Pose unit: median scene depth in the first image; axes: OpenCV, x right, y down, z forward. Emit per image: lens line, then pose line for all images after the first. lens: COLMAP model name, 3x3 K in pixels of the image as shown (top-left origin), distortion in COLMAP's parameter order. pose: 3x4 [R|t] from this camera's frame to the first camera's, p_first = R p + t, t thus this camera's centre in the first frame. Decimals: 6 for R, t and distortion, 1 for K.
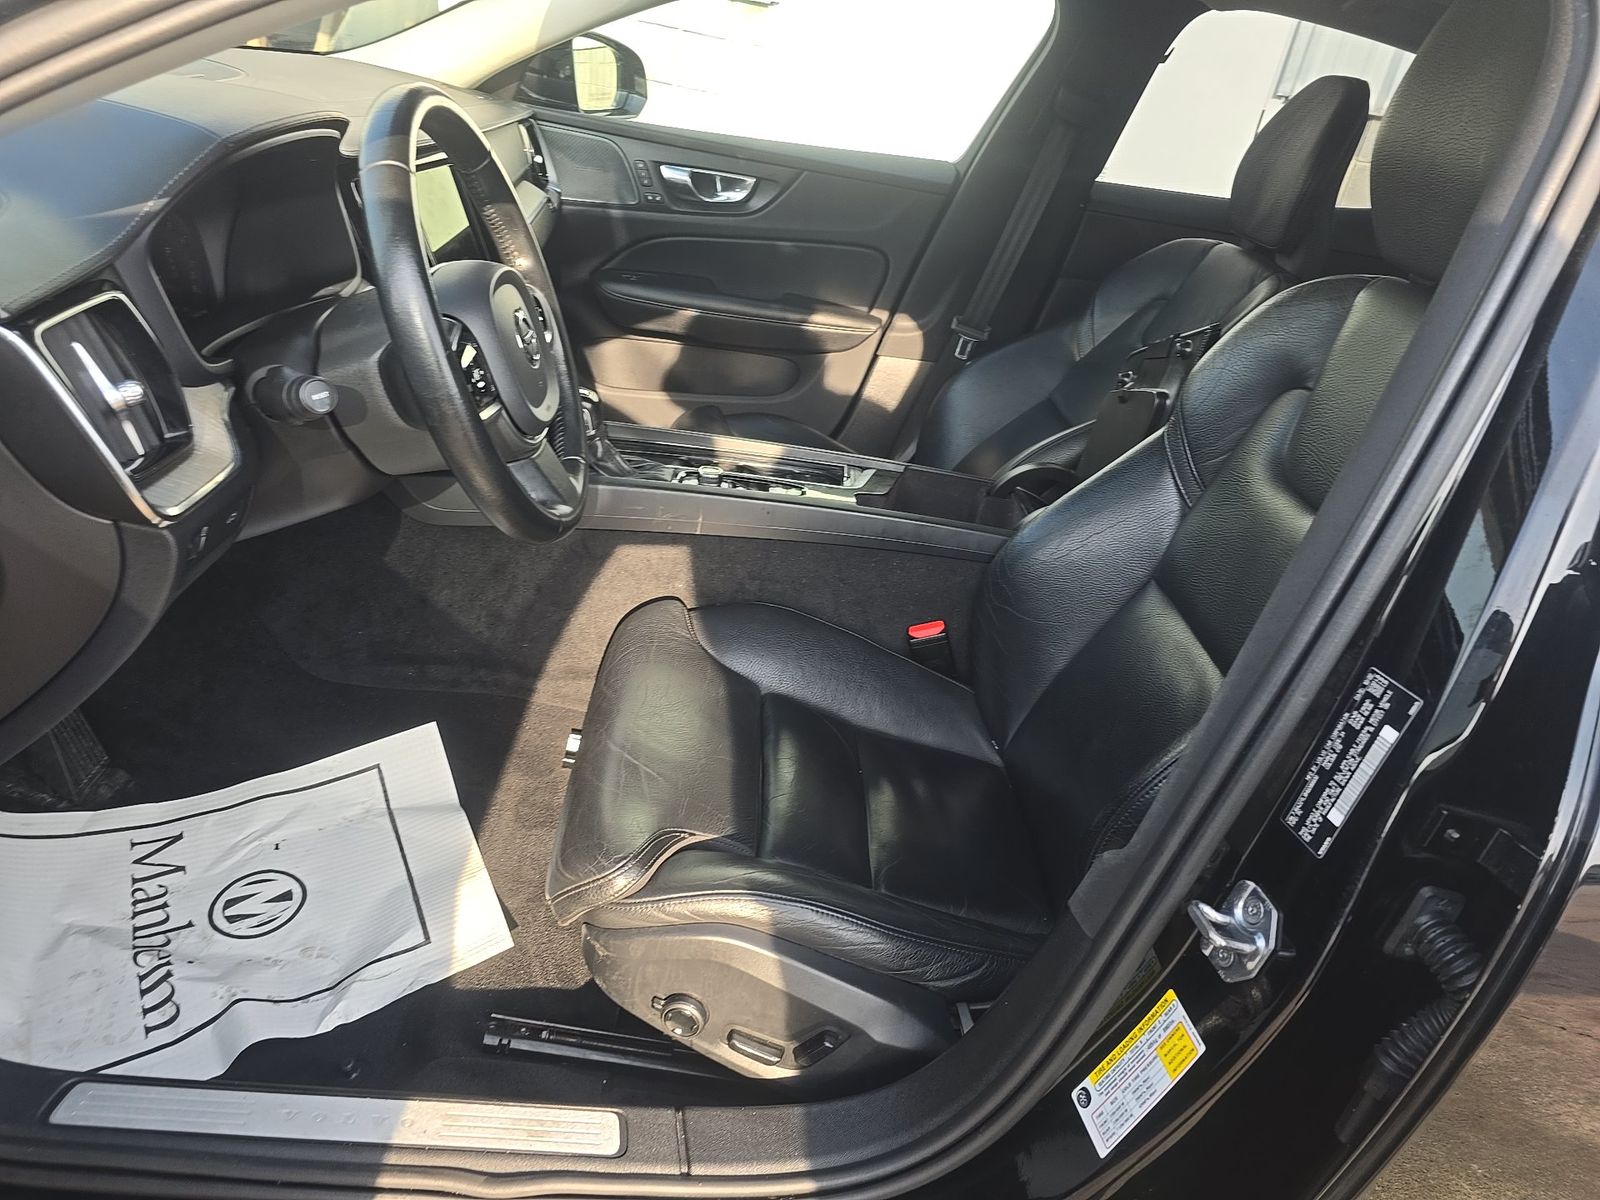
lens RADIAL K [[1087.3, 0, 798.7], [0, 1087.3, 594.6], [0, 0, 1]] dist [0.030277, -0.023233]
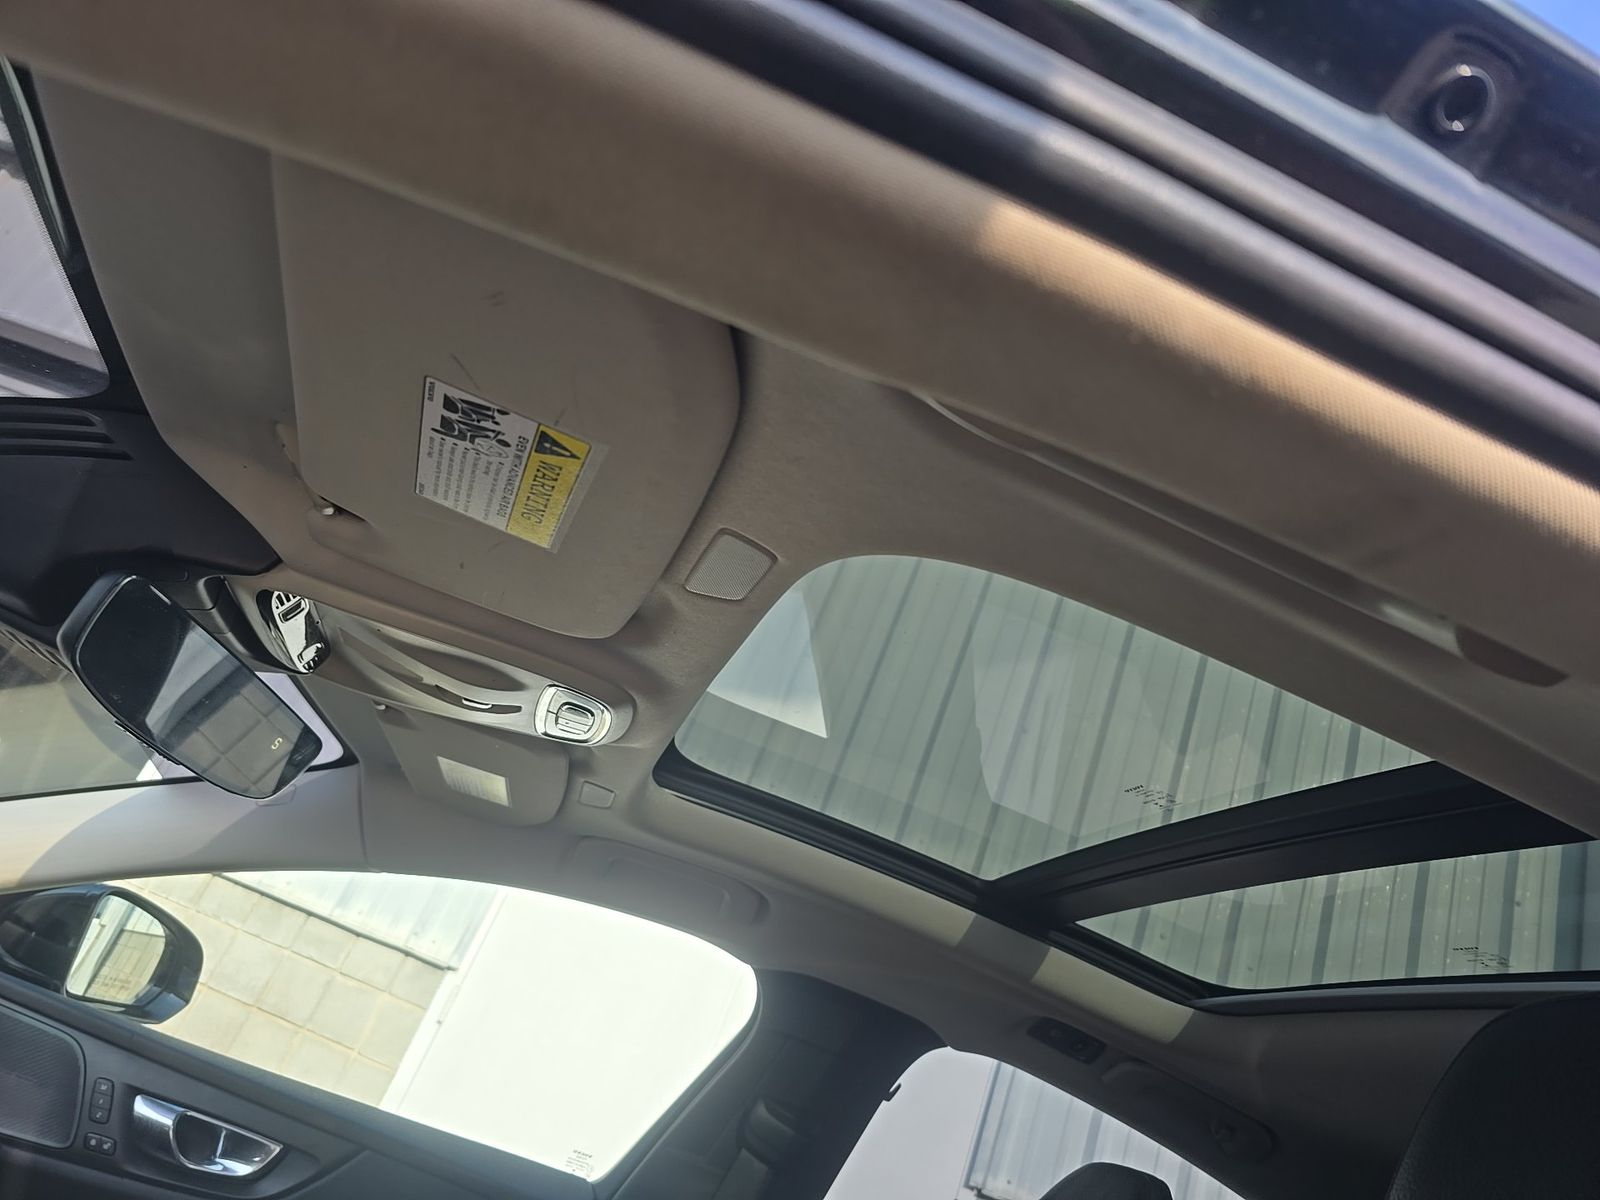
lens RADIAL K [[1087.3, 0, 800.9], [0, 1087.3, 598.8], [0, 0, 1]] dist [0.030277, -0.023233]
pose [[0.939227, 0.296452, 0.173117, 0.037947], [-0.054886, 0.627461, -0.776711, -0.100096], [-0.338882, 0.720006, 0.605599, 0.277391]]
